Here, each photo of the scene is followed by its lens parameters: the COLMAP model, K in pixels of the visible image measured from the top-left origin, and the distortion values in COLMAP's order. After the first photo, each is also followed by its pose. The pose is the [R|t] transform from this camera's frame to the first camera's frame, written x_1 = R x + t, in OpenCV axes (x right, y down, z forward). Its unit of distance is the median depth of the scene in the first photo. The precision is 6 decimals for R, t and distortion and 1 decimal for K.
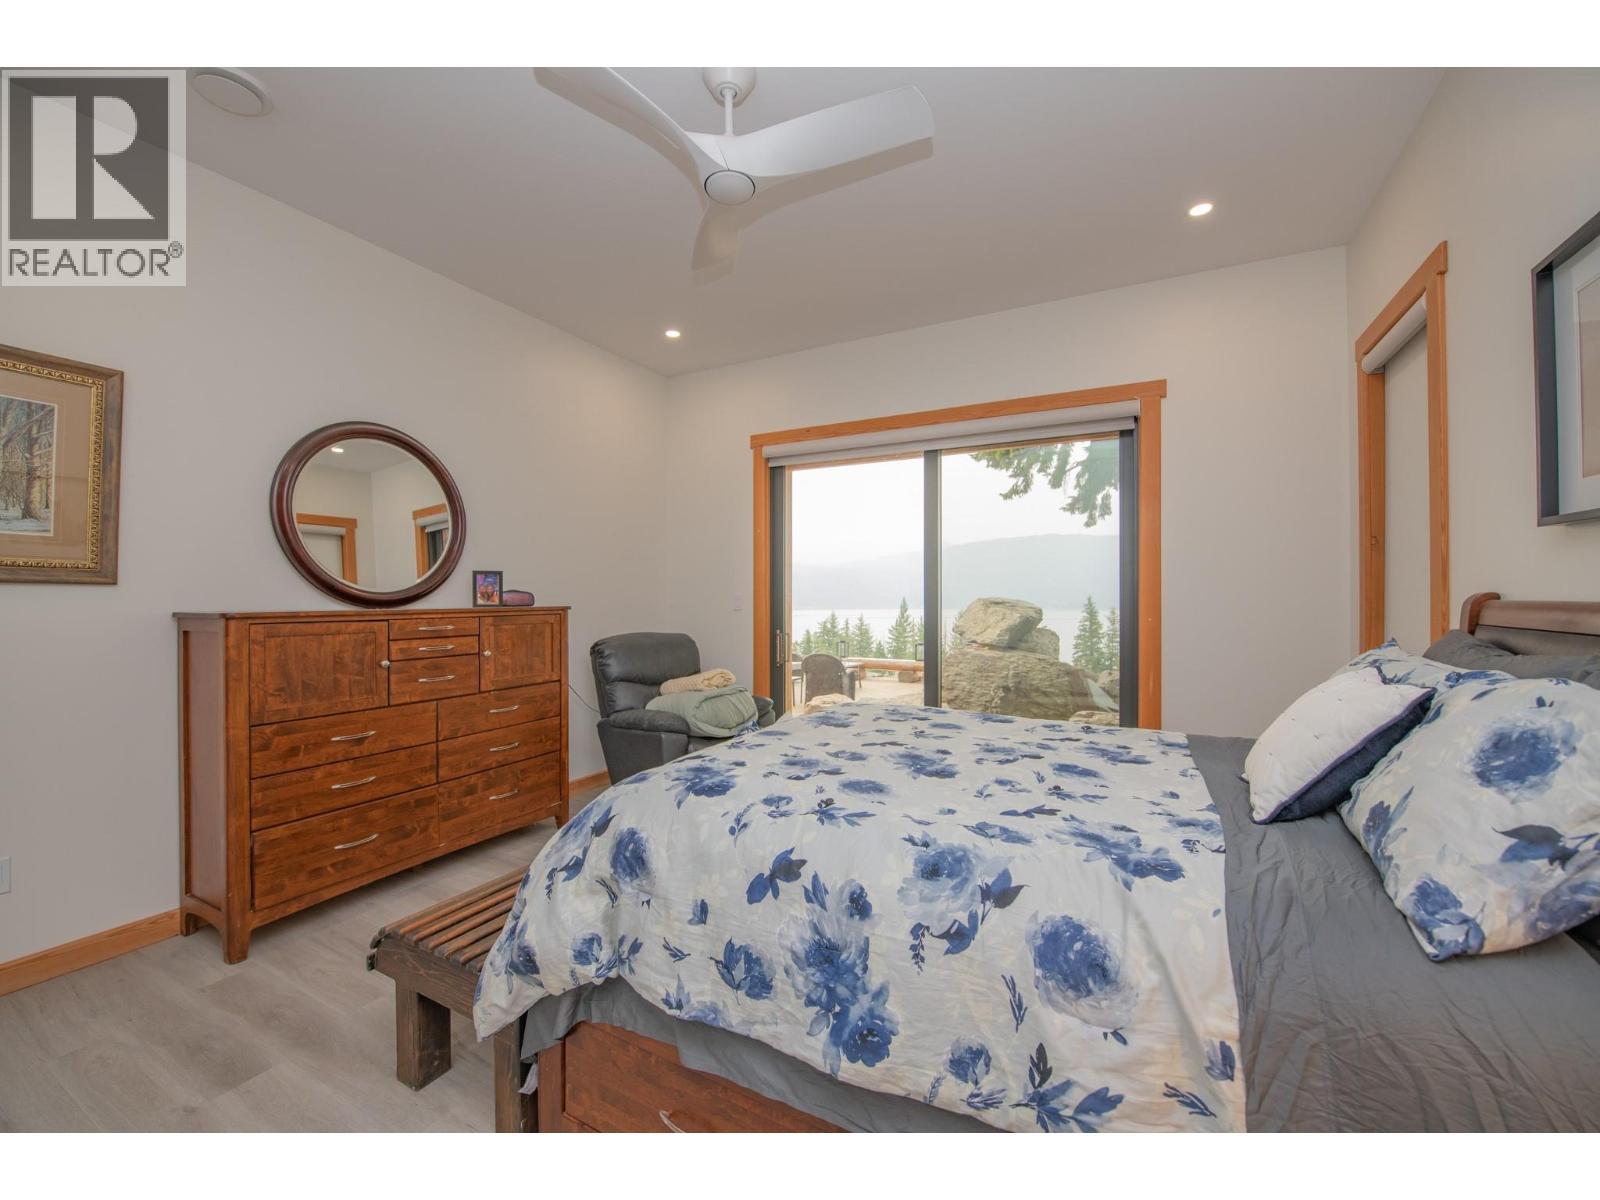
lens RADIAL K [[639.9, 0, 800.4], [0, 639.9, 597.4], [0, 0, 1]] dist [-0.014605, -0.003012]
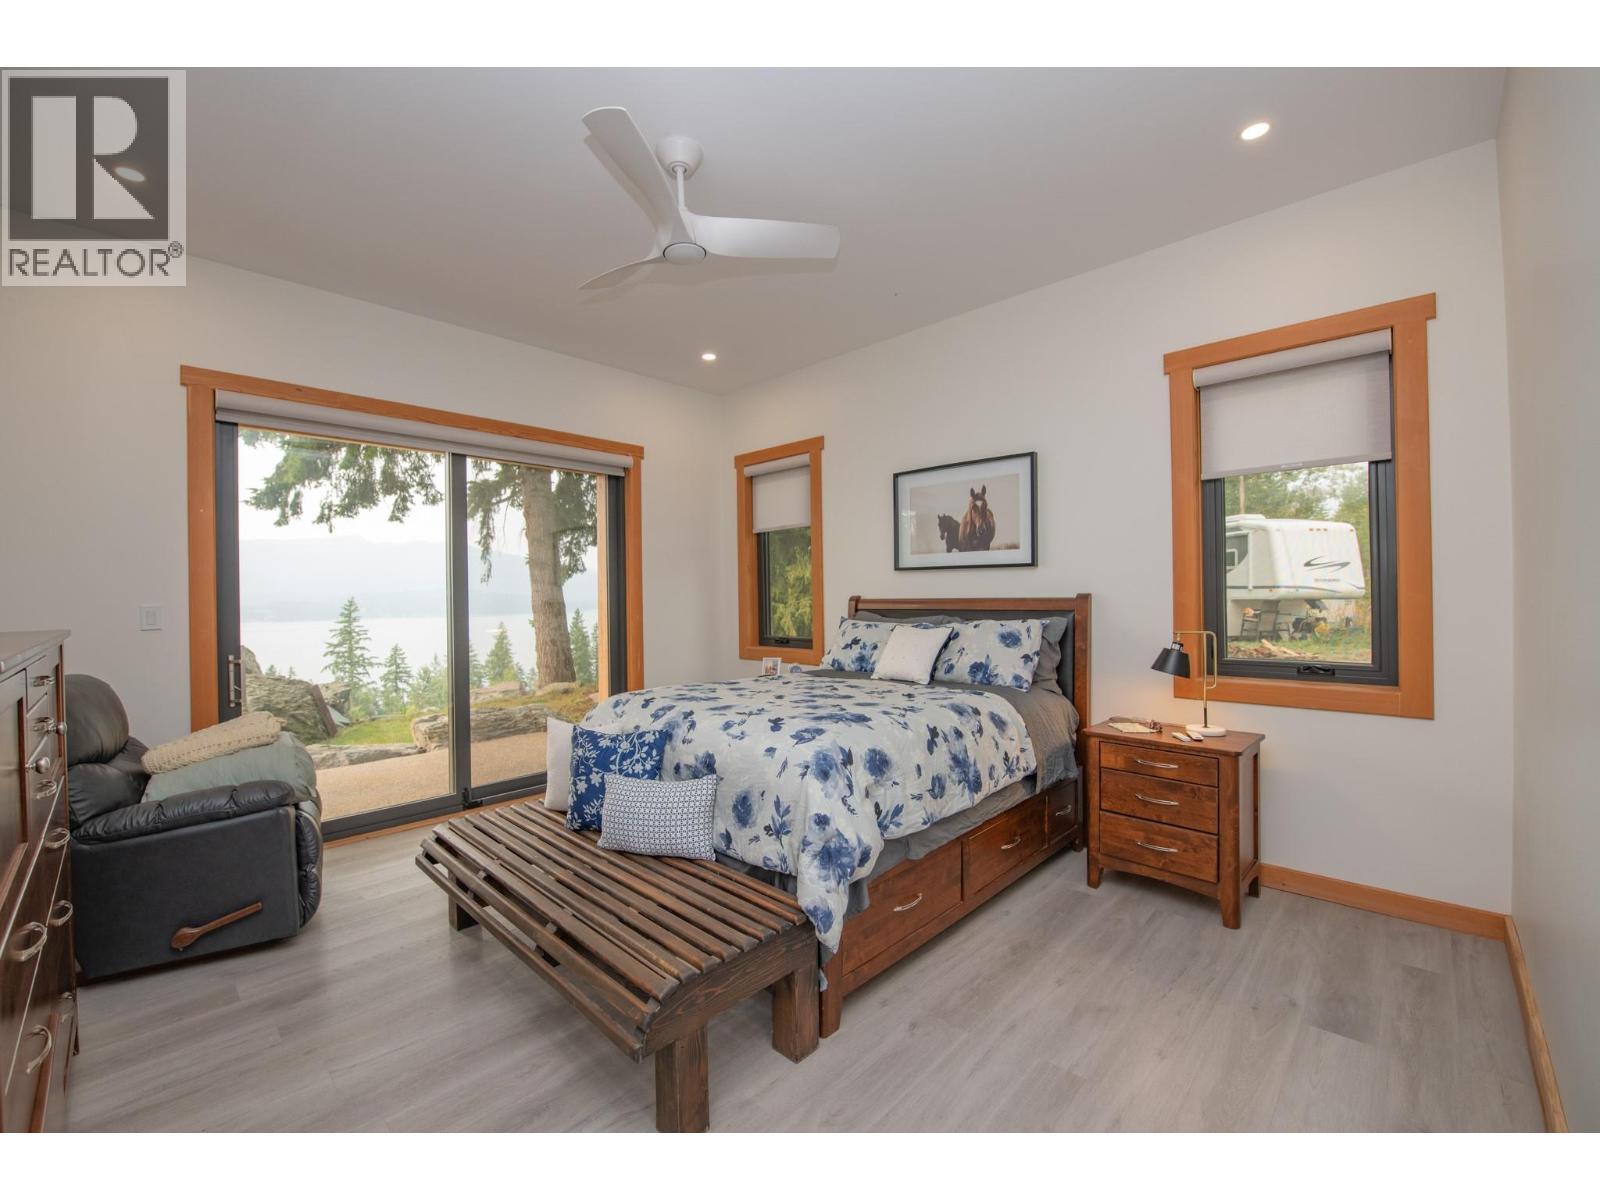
lens RADIAL K [[639.9, 0, 796.7], [0, 639.9, 599.0], [0, 0, 1]] dist [-0.014605, -0.003012]
pose [[0.279789, -0.006974, 0.960036, -1.606958], [0.015386, 0.999878, 0.002779, -0.009925], [-0.959938, 0.013994, 0.279862, 0.649015]]
